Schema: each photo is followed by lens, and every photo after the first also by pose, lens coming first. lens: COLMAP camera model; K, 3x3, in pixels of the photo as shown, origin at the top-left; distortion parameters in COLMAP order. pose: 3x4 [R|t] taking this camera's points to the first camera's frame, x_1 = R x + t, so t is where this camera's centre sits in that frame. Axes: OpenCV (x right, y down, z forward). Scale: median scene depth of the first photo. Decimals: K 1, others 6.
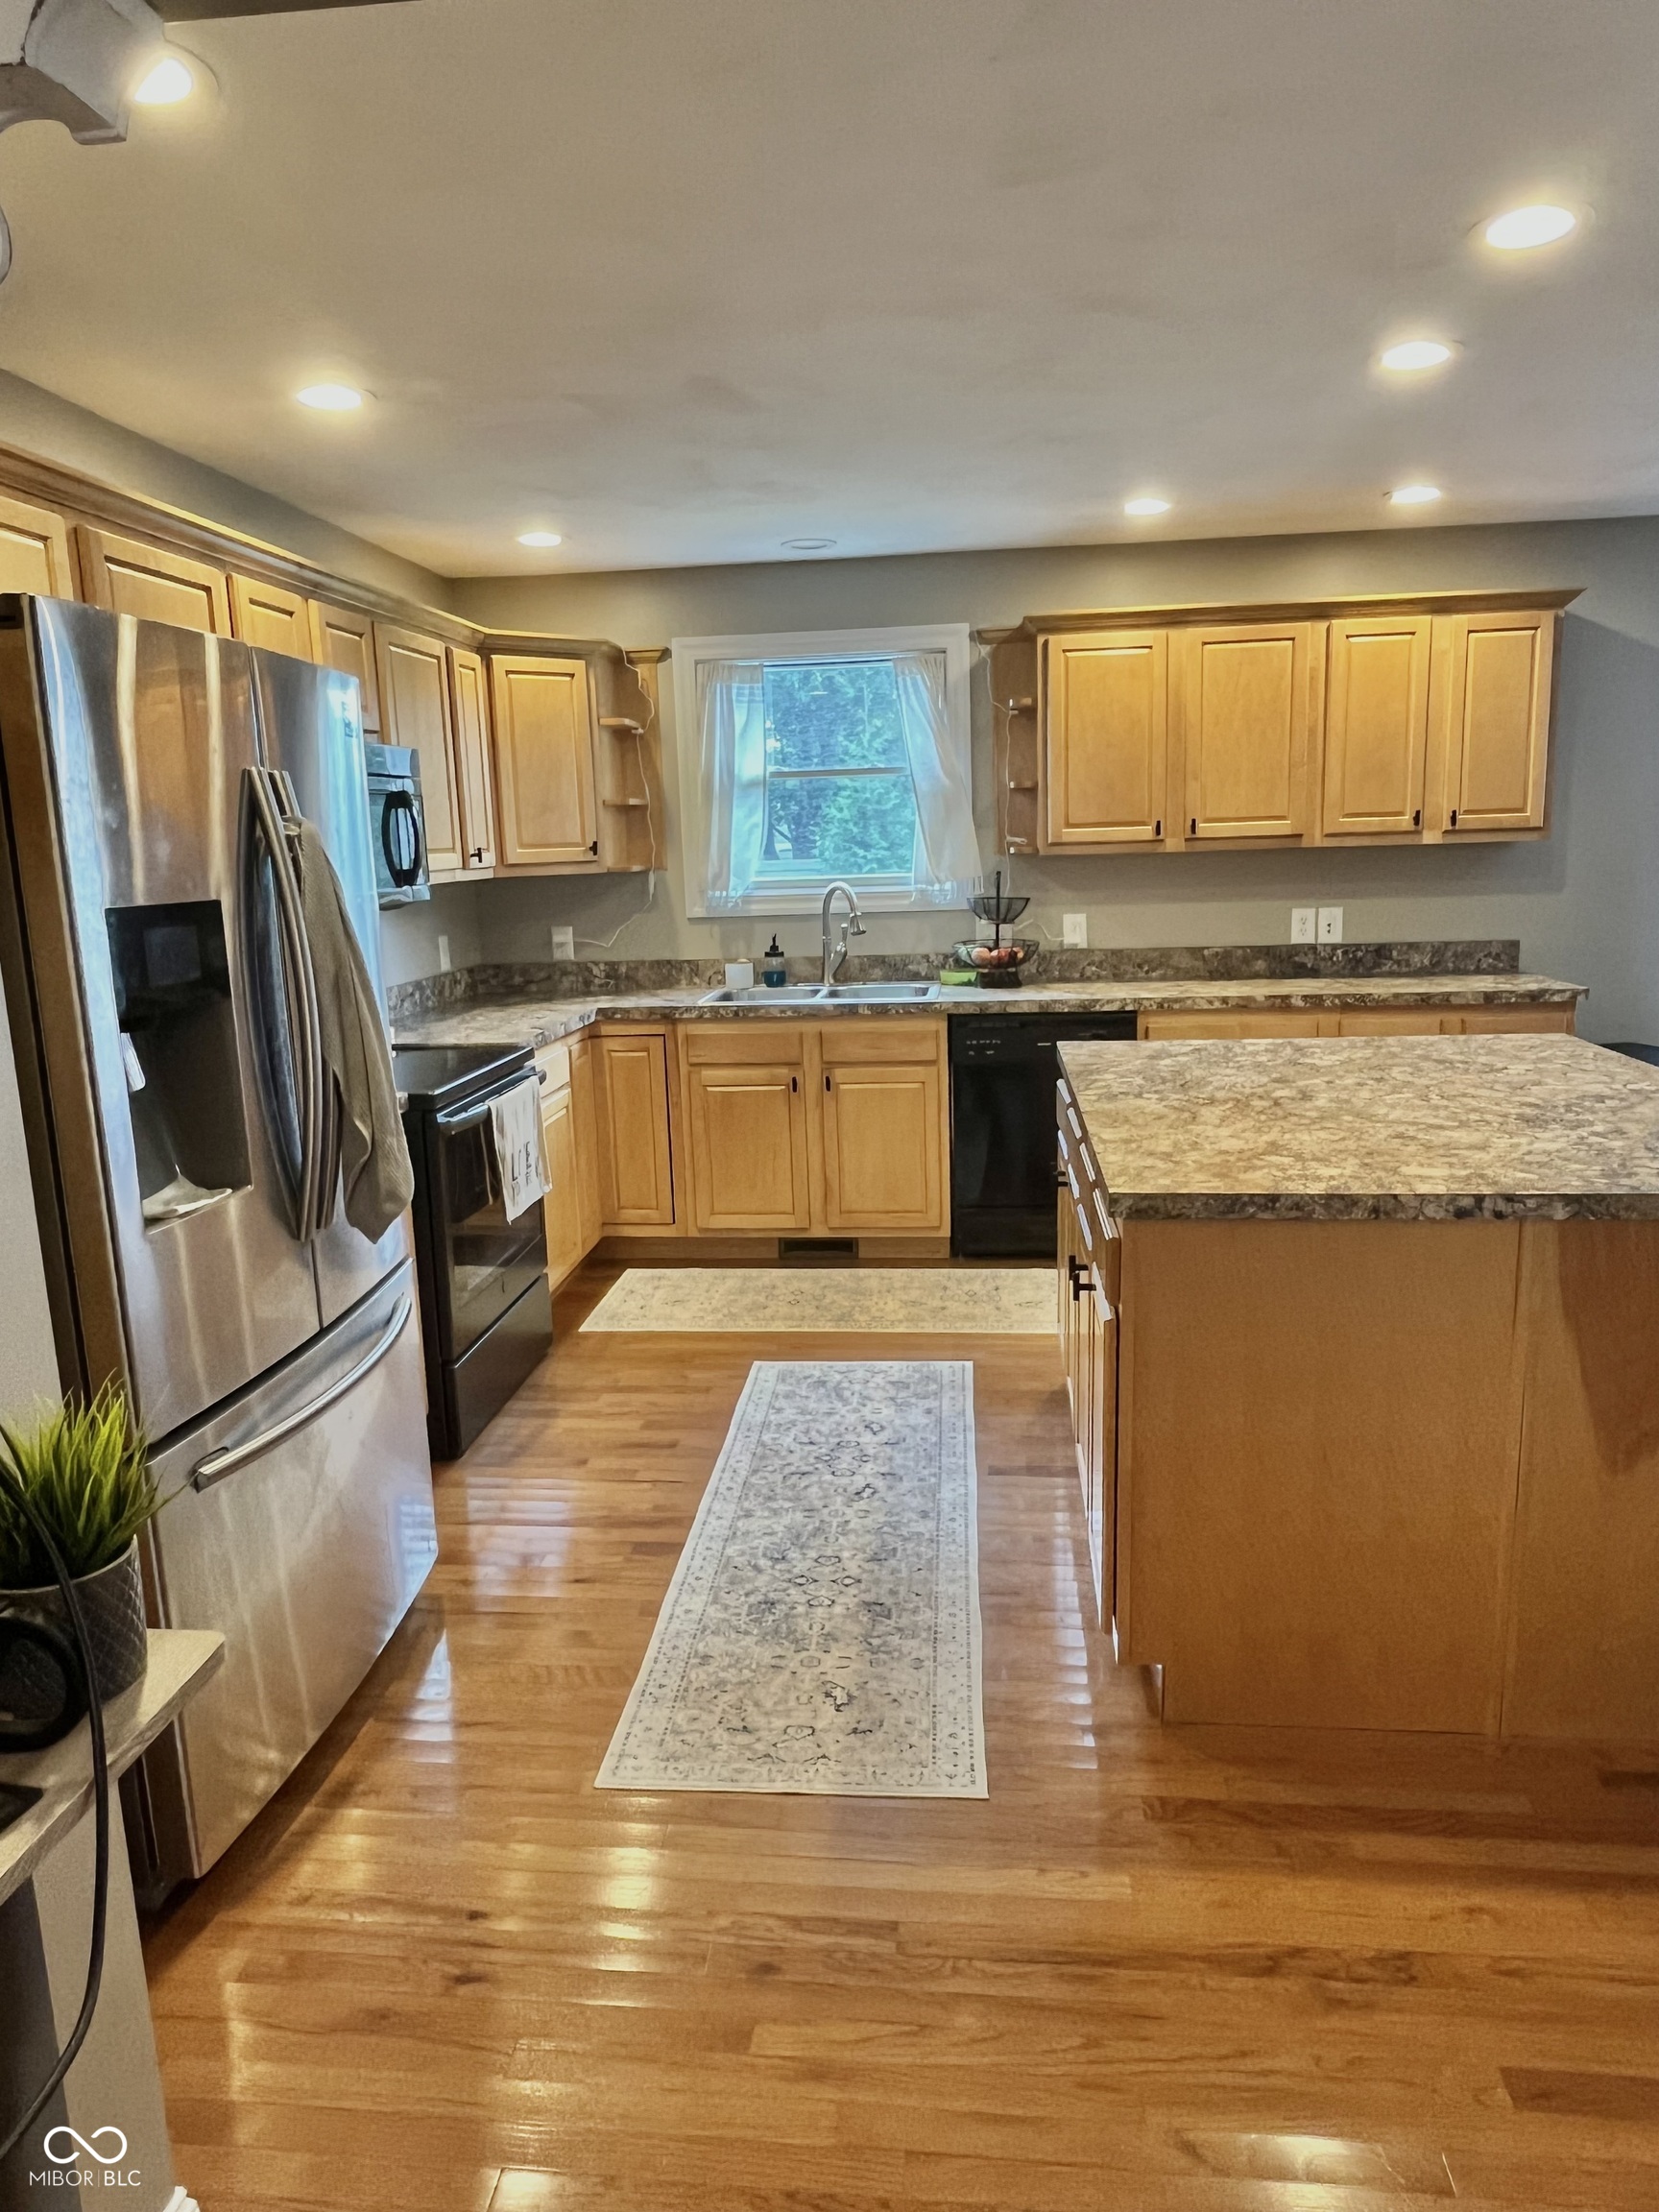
lens RADIAL K [[1420.4, 0, 829.5], [0, 1420.4, 1106.0], [0, 0, 1]] dist [-0.004553, 0.002249]
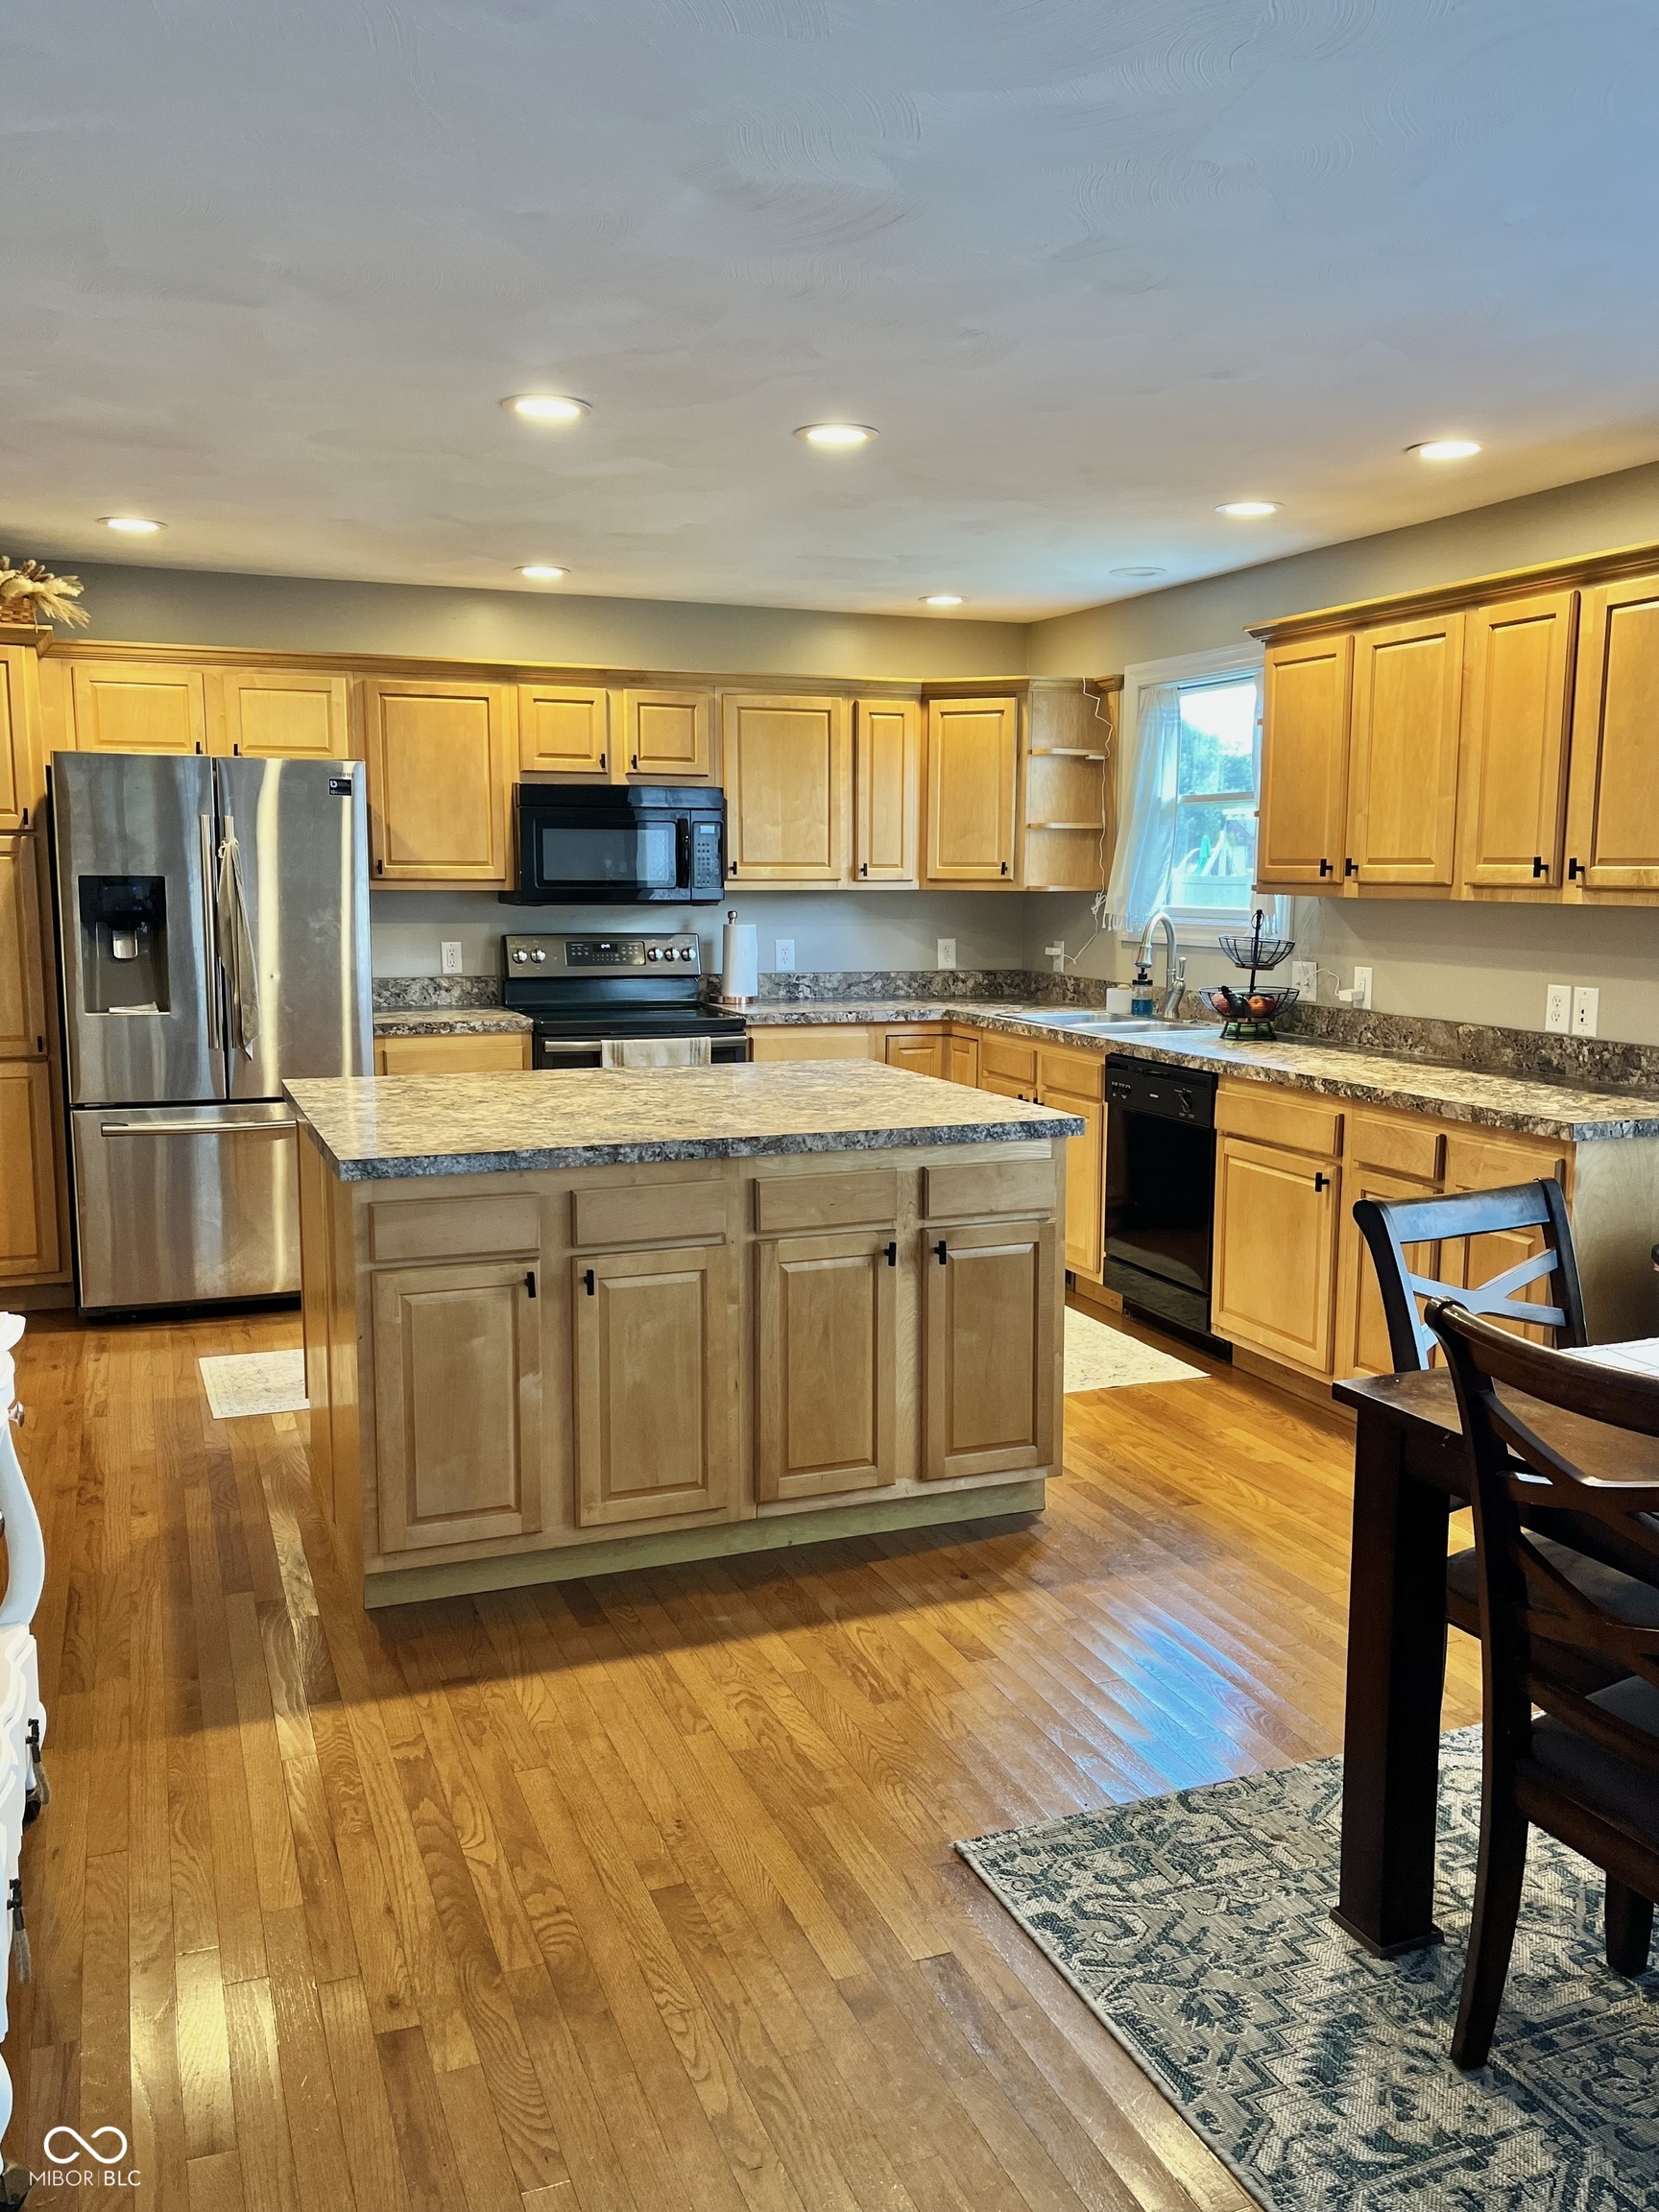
lens RADIAL K [[1802.0, 0, 837.9], [0, 1802.0, 1110.8], [0, 0, 1]] dist [0.041802, -0.006475]
pose [[0.465182, 0.155910, -0.871377, 0.994559], [-0.187377, 0.979405, 0.075208, -0.077168], [0.865156, 0.128291, 0.484815, 0.235354]]
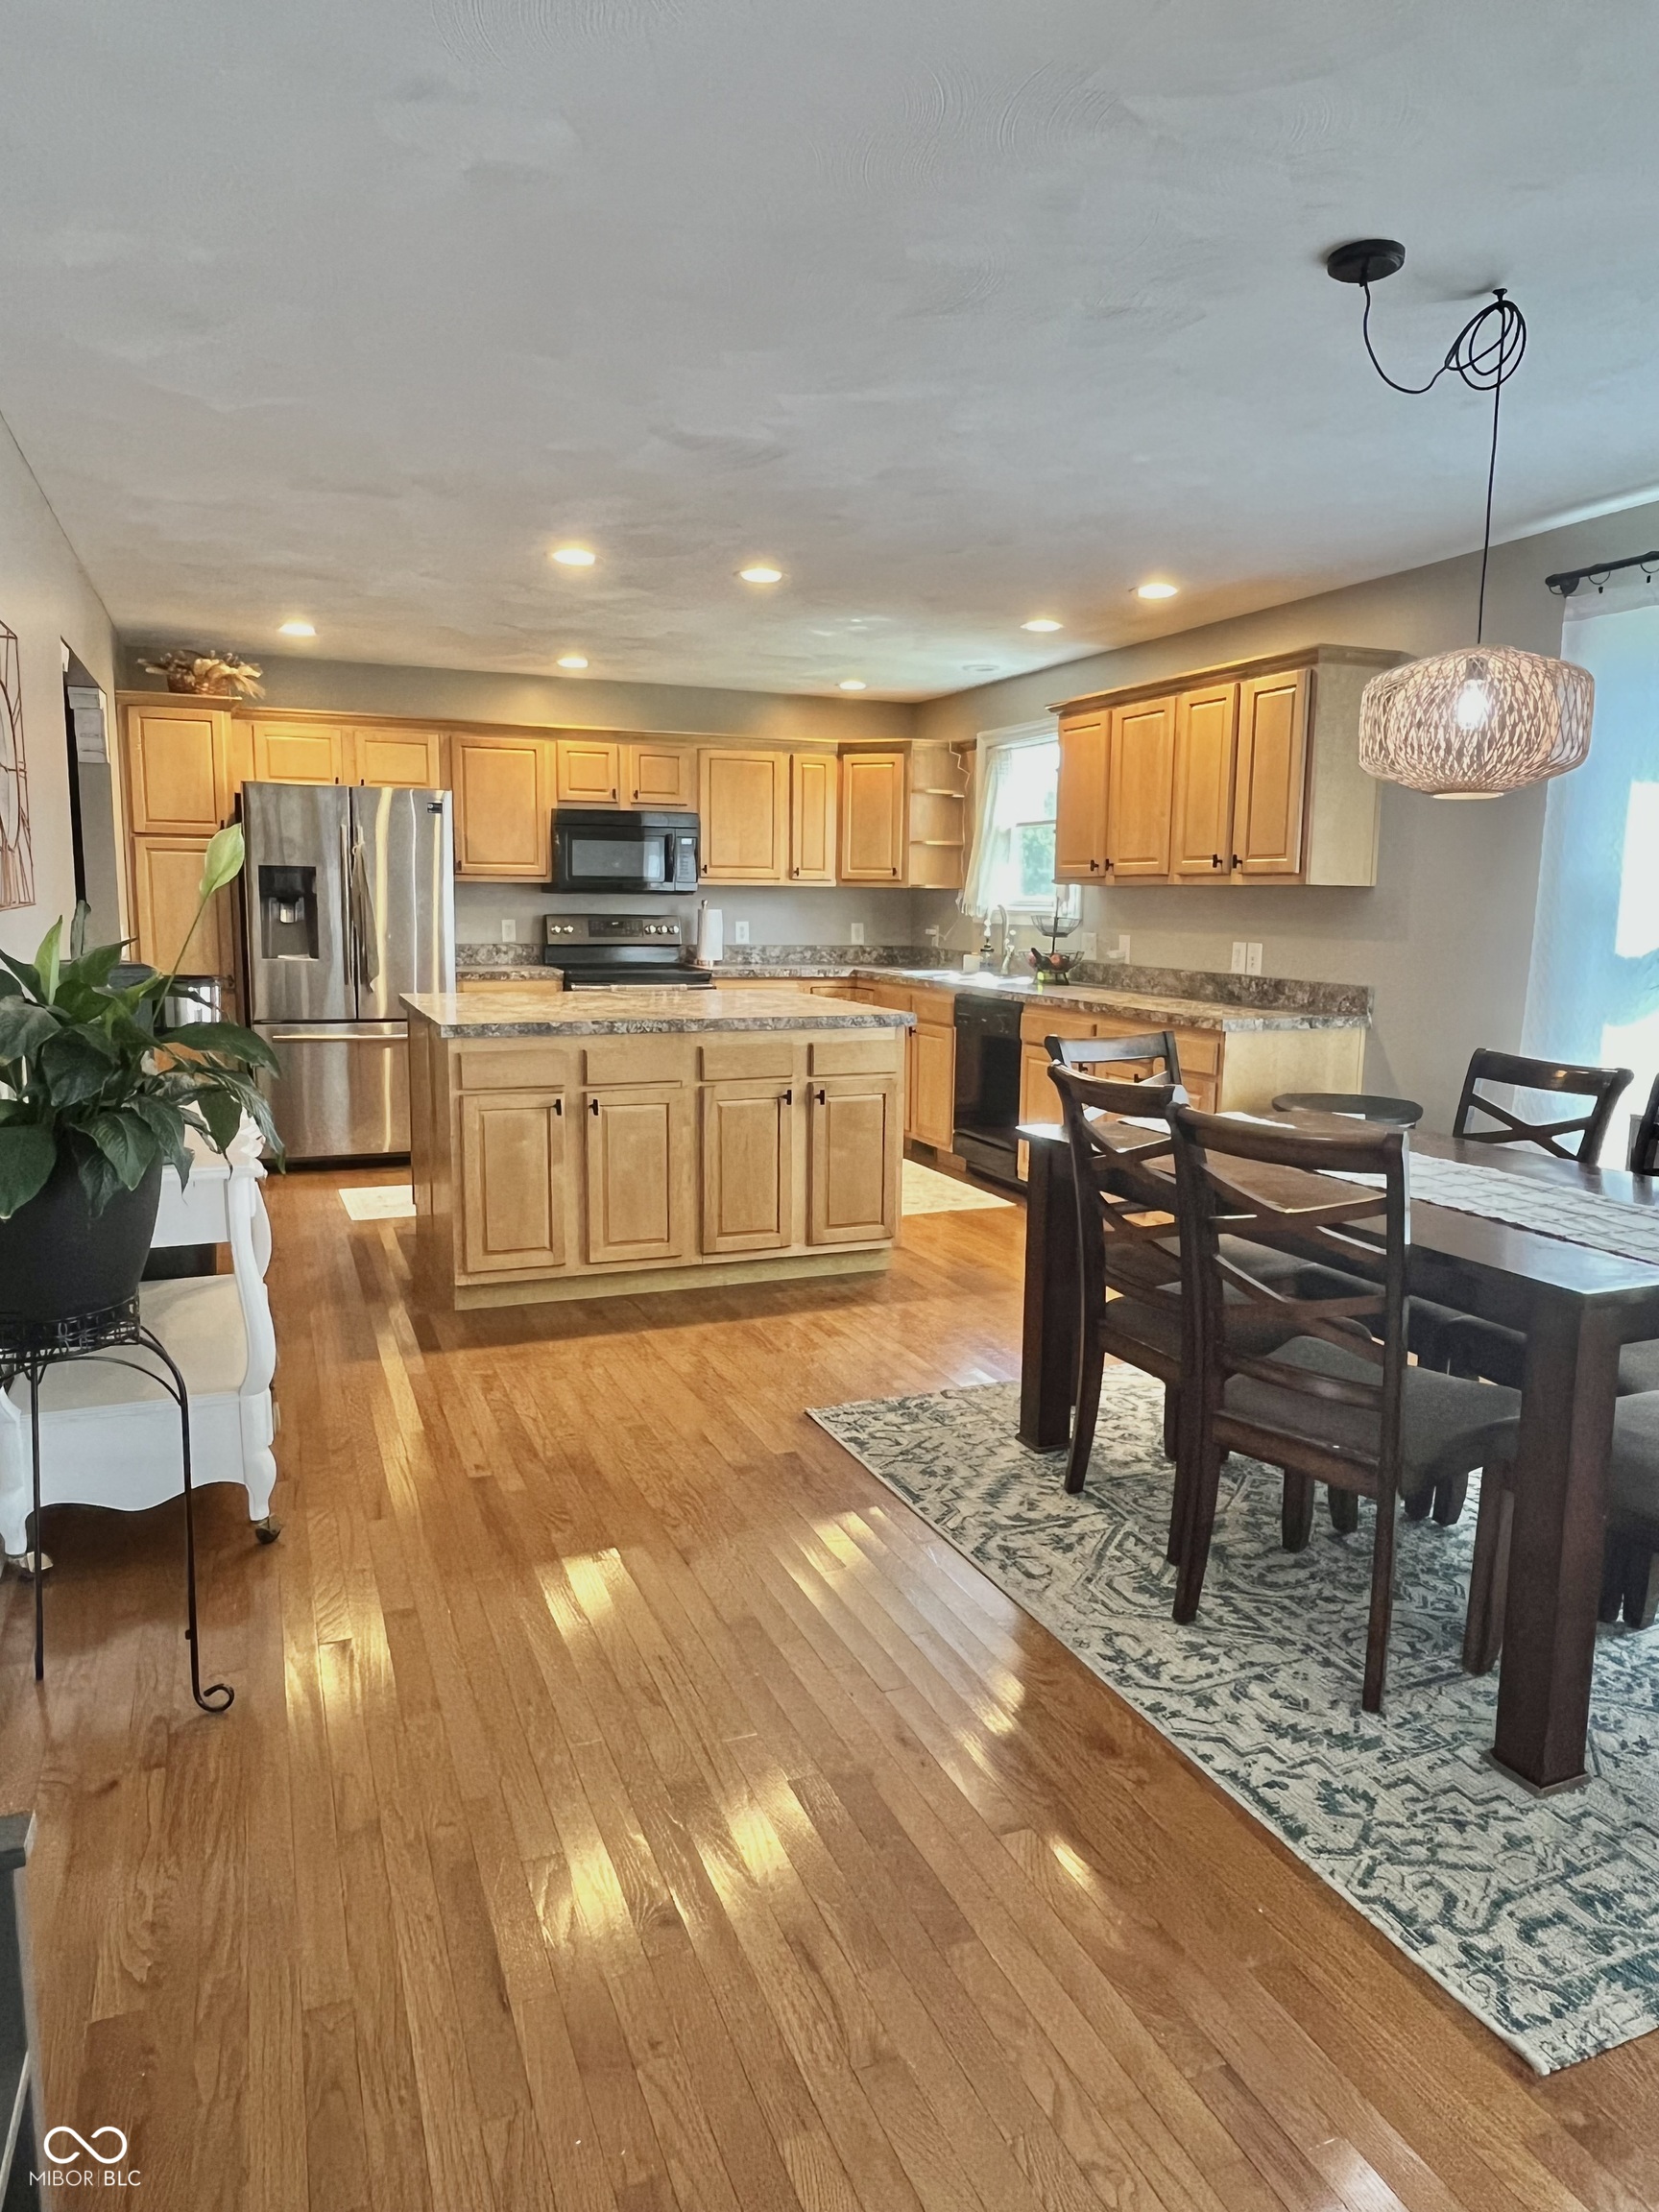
lens RADIAL K [[1420.4, 0, 829.5], [0, 1420.4, 1106.0], [0, 0, 1]] dist [-0.004553, 0.002249]
pose [[0.476116, 0.167428, -0.863297, 1.174780], [-0.195393, 0.977309, 0.081778, -0.042122], [0.857400, 0.129747, 0.498027, 0.187210]]
